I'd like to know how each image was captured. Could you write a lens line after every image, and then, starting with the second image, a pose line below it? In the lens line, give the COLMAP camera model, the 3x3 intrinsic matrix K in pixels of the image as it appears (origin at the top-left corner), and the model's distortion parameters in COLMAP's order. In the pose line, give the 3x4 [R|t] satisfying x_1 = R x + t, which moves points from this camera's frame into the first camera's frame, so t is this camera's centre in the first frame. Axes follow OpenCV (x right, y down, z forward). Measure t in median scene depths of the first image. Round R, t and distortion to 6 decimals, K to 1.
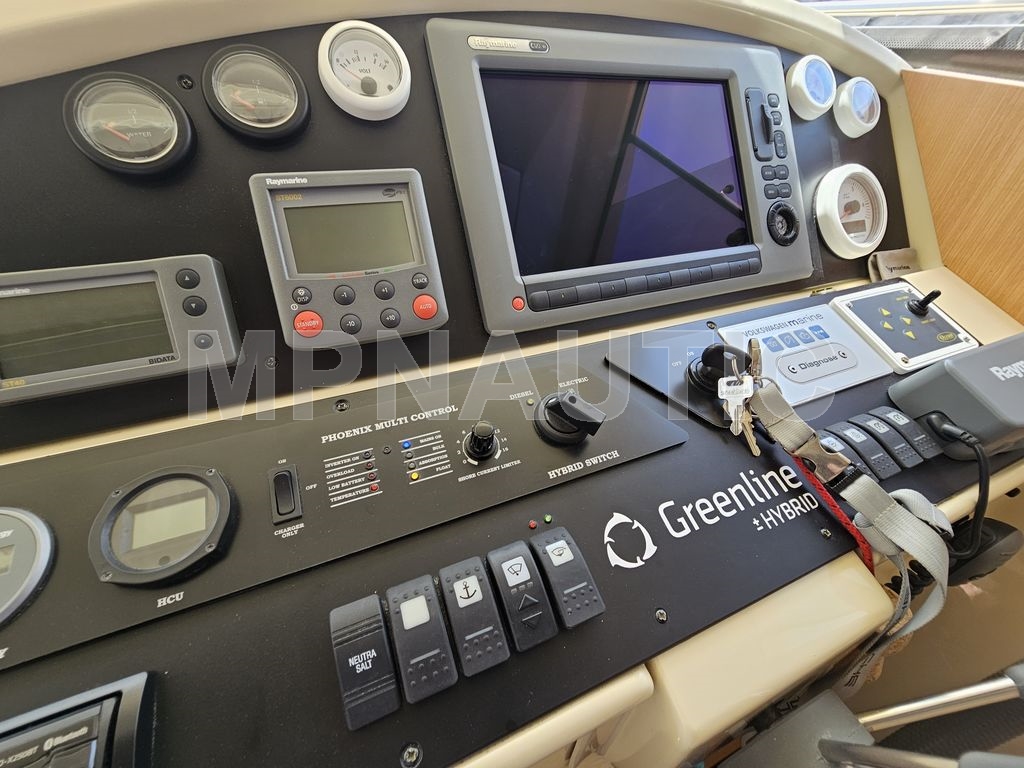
lens RADIAL K [[415.7, 0, 517.4], [0, 415.7, 385.9], [0, 0, 1]] dist [0.003193, -0.002112]
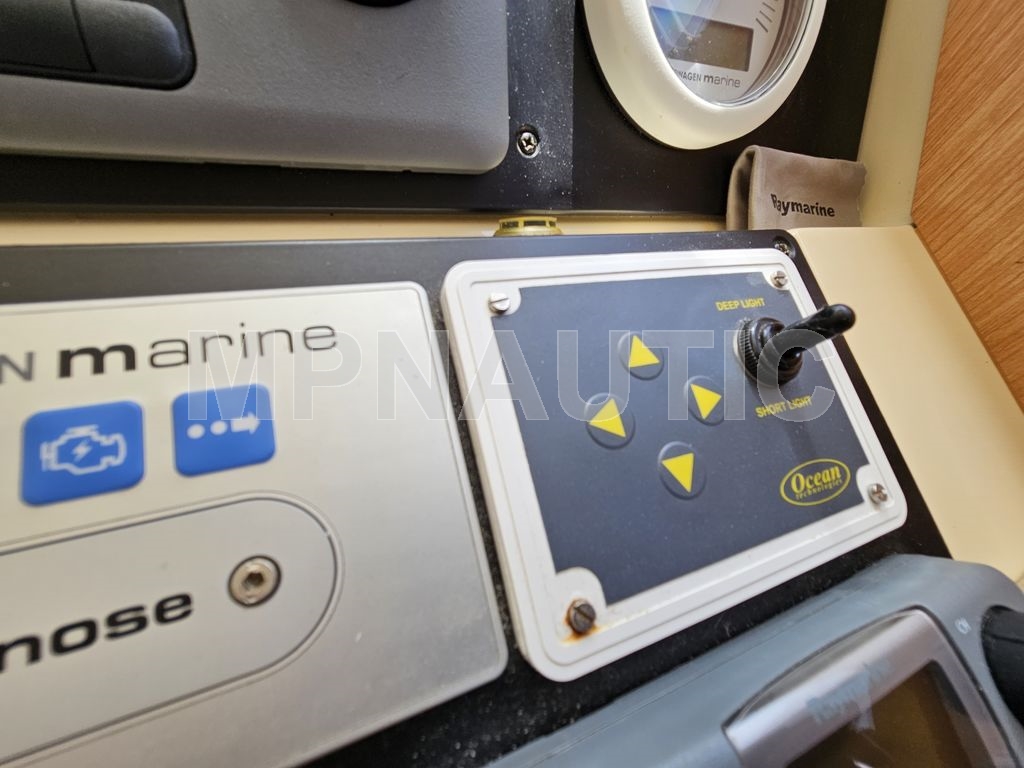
lens RADIAL K [[415.7, 0, 509.0], [0, 415.7, 377.1], [0, 0, 1]] dist [0.003193, -0.002112]
pose [[0.982124, 0.158345, 0.101782, 0.665733], [-0.177253, 0.959962, 0.216920, -0.176173], [-0.063359, -0.231083, 0.970869, 0.639506]]
